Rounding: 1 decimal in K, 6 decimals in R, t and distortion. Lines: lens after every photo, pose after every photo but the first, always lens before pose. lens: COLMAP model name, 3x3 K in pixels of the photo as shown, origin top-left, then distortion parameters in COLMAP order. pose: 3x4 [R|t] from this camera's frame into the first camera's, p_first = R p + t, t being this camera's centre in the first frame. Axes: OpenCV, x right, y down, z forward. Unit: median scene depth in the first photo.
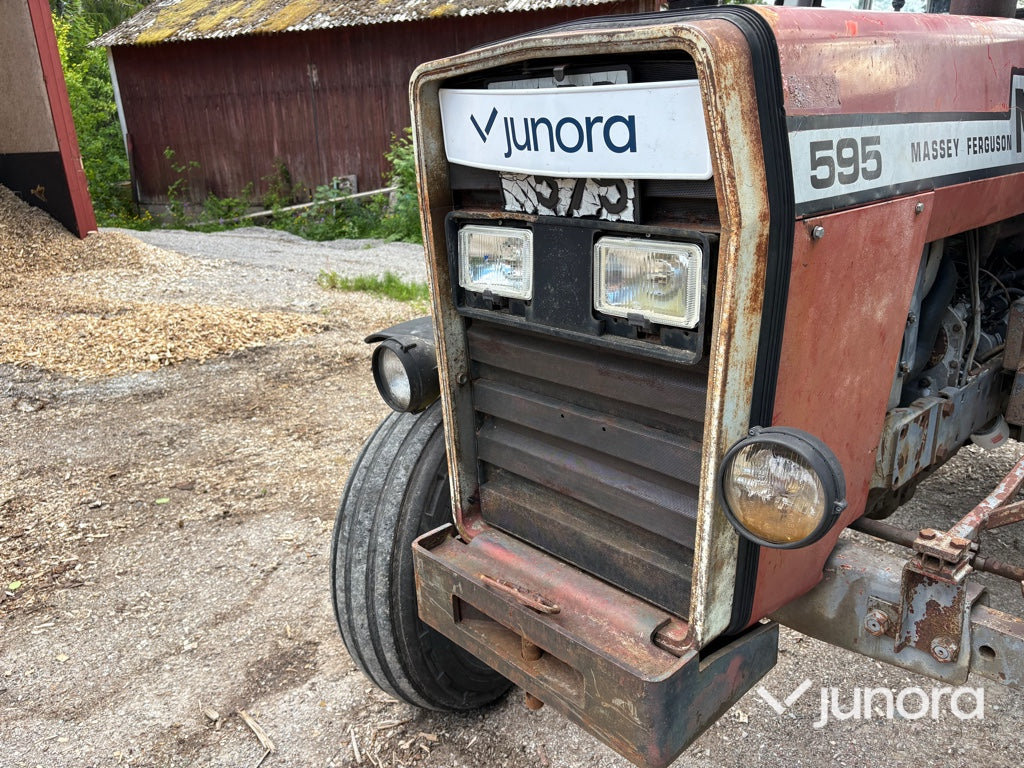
lens RADIAL K [[776.9, 0, 487.0], [0, 776.9, 386.4], [0, 0, 1]] dist [0.049473, -0.052838]
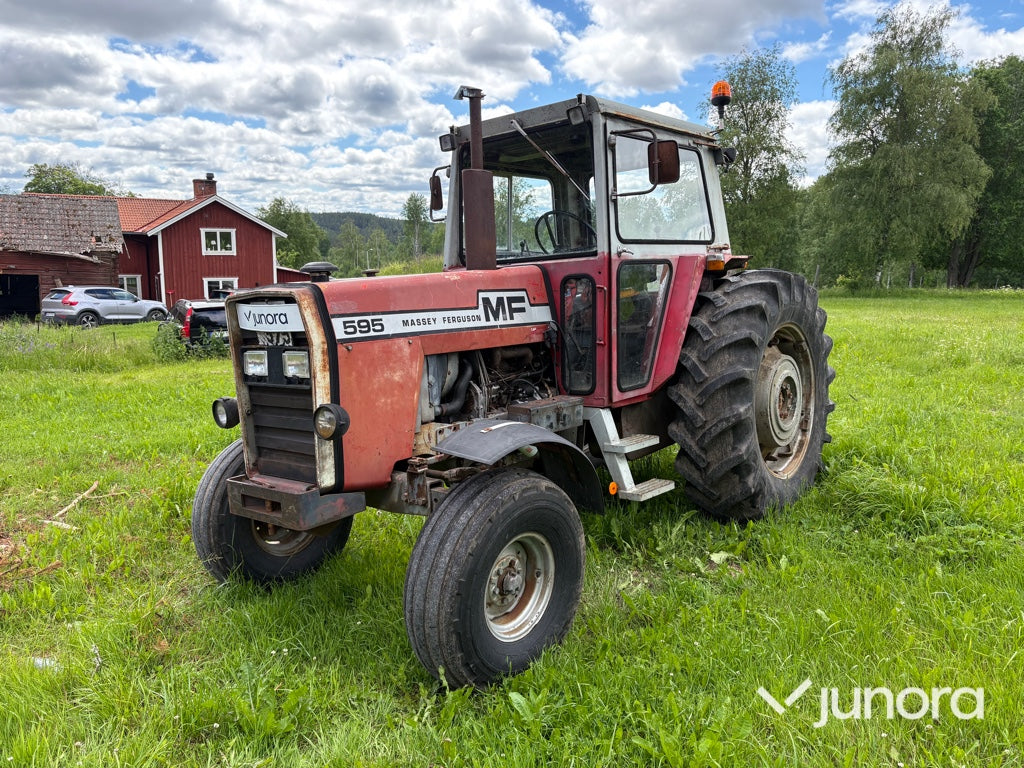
lens RADIAL K [[776.9, 0, 511.6], [0, 776.9, 389.3], [0, 0, 1]] dist [0.049473, -0.052838]
pose [[0.990852, -0.026516, 0.132324, 0.598899], [0.052700, 0.978681, -0.198509, 0.581891], [-0.124239, 0.203666, 0.971125, -1.956528]]
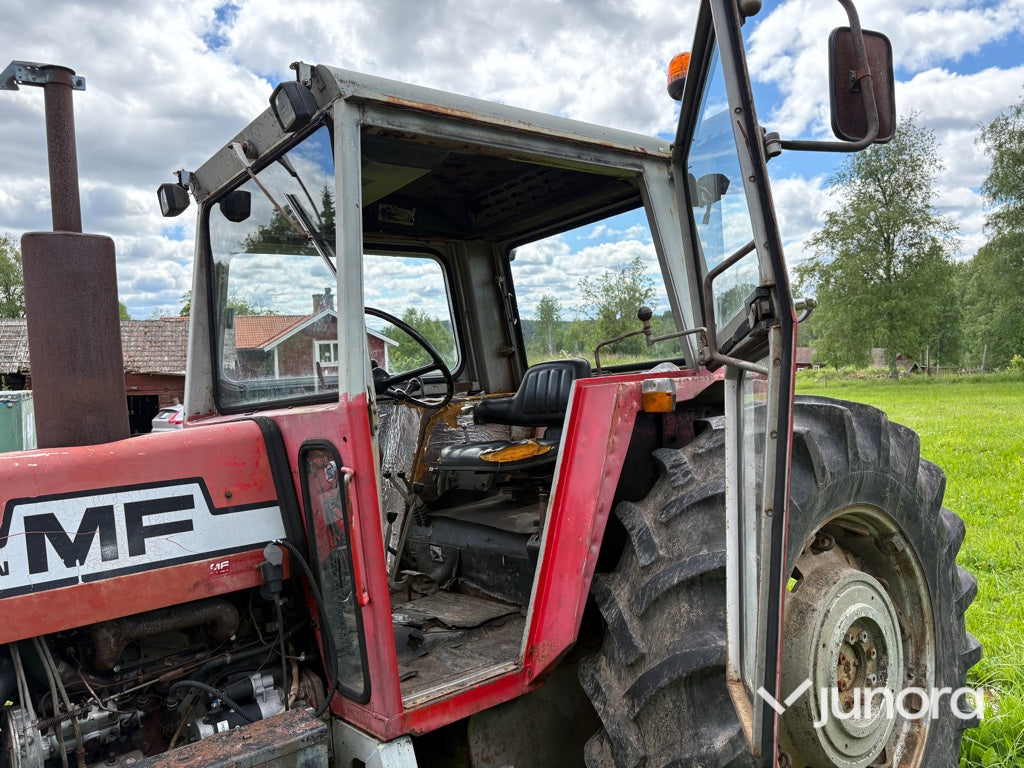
lens RADIAL K [[776.9, 0, 515.1], [0, 776.9, 389.3], [0, 0, 1]] dist [0.049473, -0.052838]
pose [[0.997869, -0.050793, -0.040964, 1.971530], [0.034801, 0.945288, -0.324376, -0.242106], [0.055199, 0.322259, 0.945041, -0.062535]]
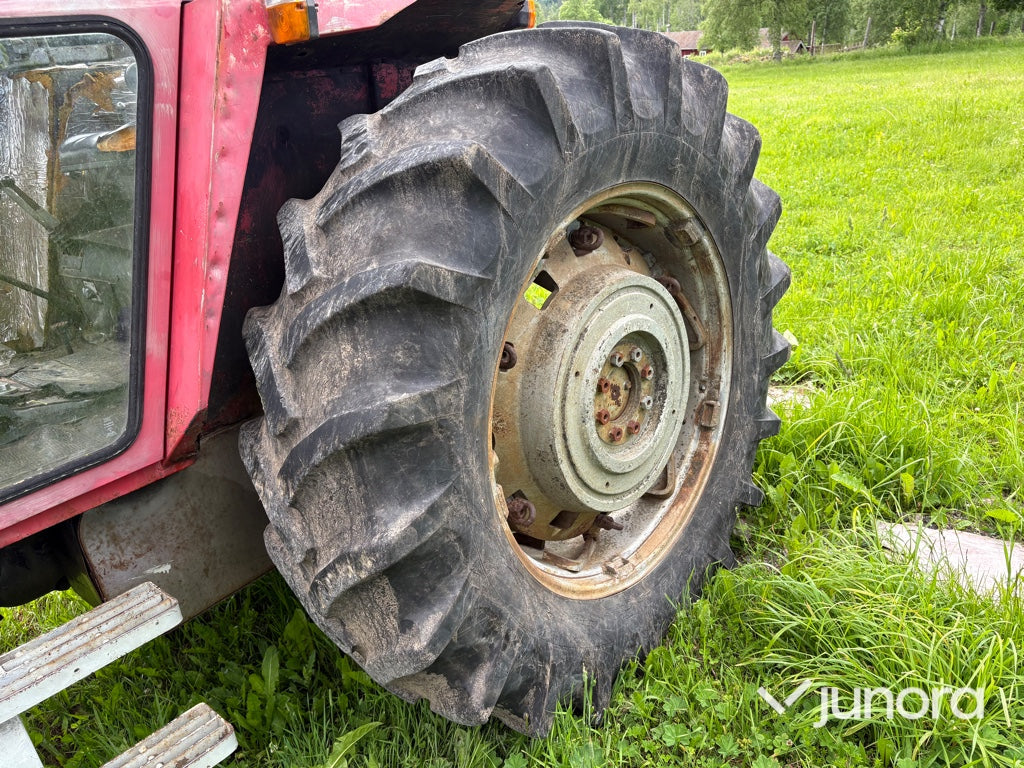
lens RADIAL K [[776.9, 0, 512.2], [0, 776.9, 387.0], [0, 0, 1]] dist [0.049473, -0.052838]
pose [[0.990127, -0.125991, 0.061436, 2.440658], [0.123705, 0.991524, 0.039706, -0.298292], [-0.065918, -0.031714, 0.997321, 0.606939]]
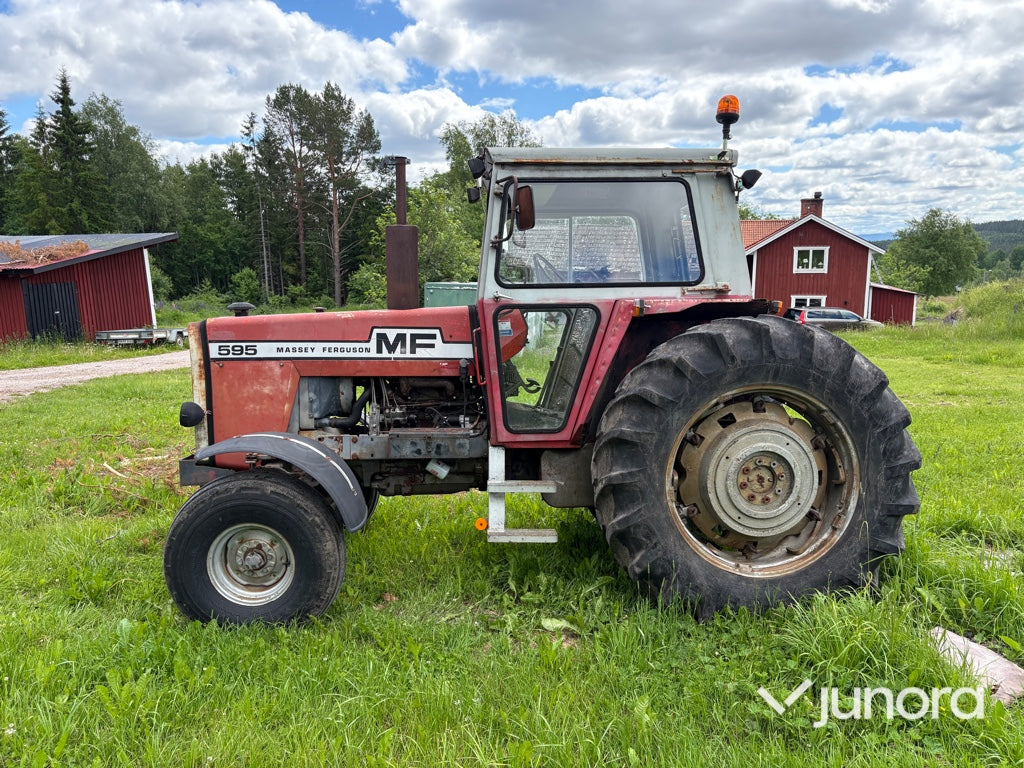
lens RADIAL K [[776.9, 0, 510.3], [0, 776.9, 386.6], [0, 0, 1]] dist [0.049473, -0.052838]
pose [[0.778700, 0.083464, -0.621820, 4.131183], [-0.221230, 0.963979, -0.147654, 0.199741], [0.587098, 0.252544, 0.769115, -1.315823]]
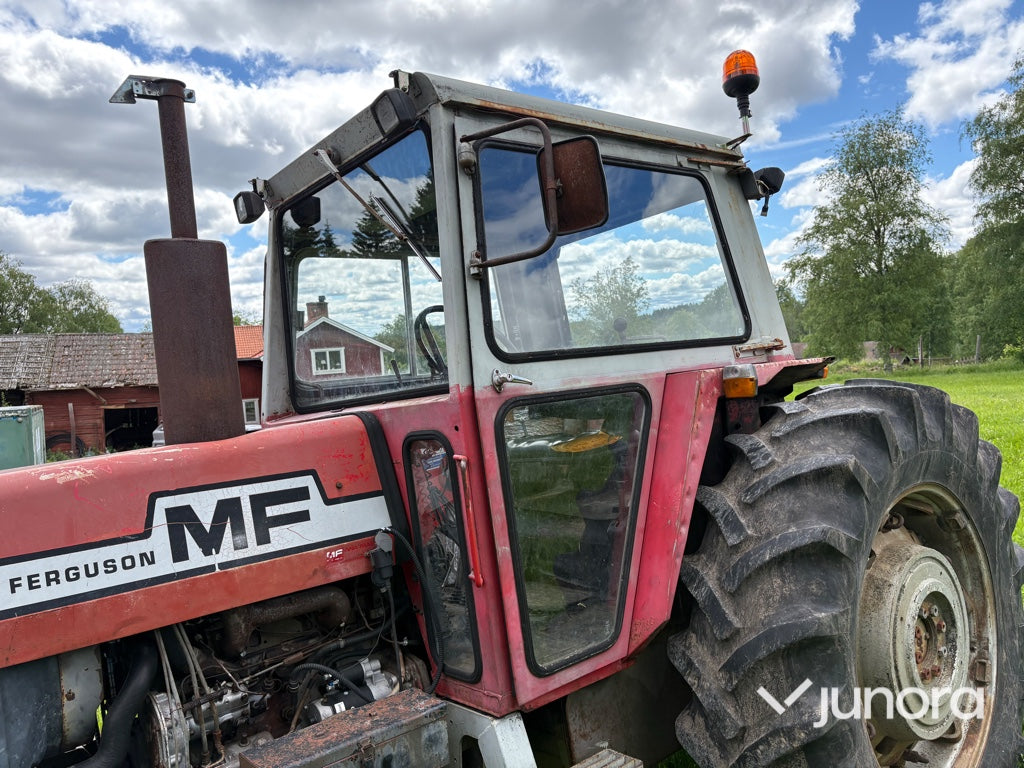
lens RADIAL K [[776.9, 0, 506.8], [0, 776.9, 391.0], [0, 0, 1]] dist [0.049473, -0.052838]
pose [[0.996181, -0.077927, -0.039386, 1.722563], [0.060886, 0.943283, -0.326358, -0.198257], [0.062584, 0.322713, 0.944425, -0.139426]]
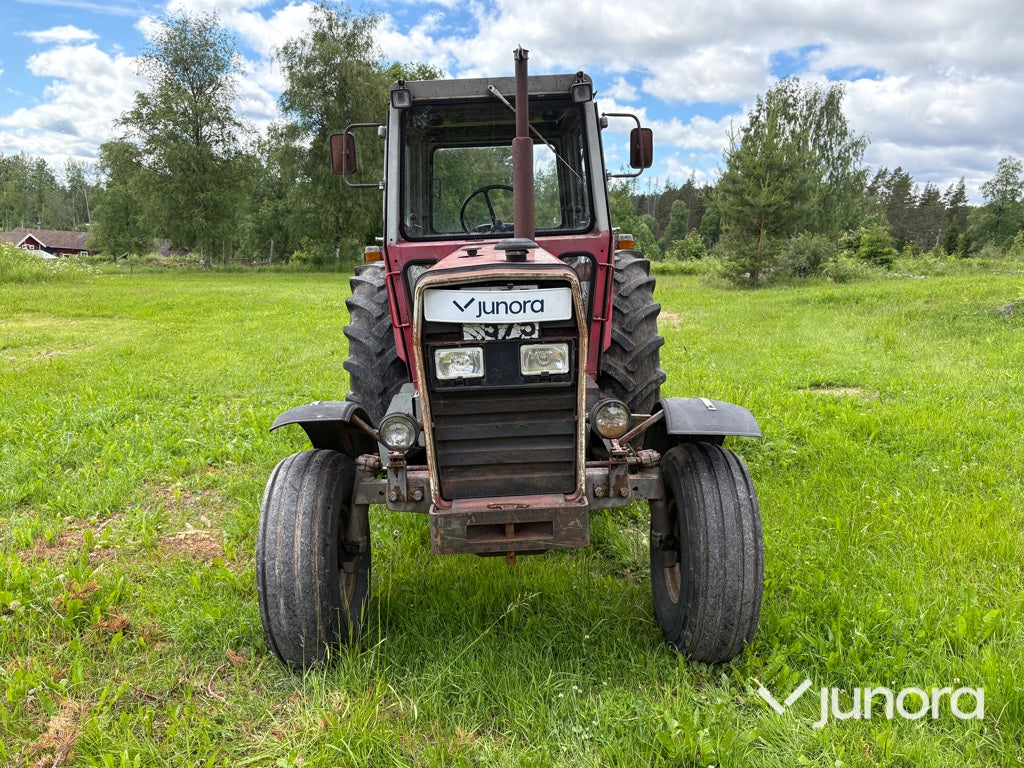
lens RADIAL K [[776.9, 0, 513.9], [0, 776.9, 386.6], [0, 0, 1]] dist [0.049473, -0.052838]
pose [[0.659939, -0.129016, 0.740159, -1.714419], [0.253720, 0.965542, -0.057920, 0.073716], [-0.707182, 0.226017, 0.669933, -0.618881]]
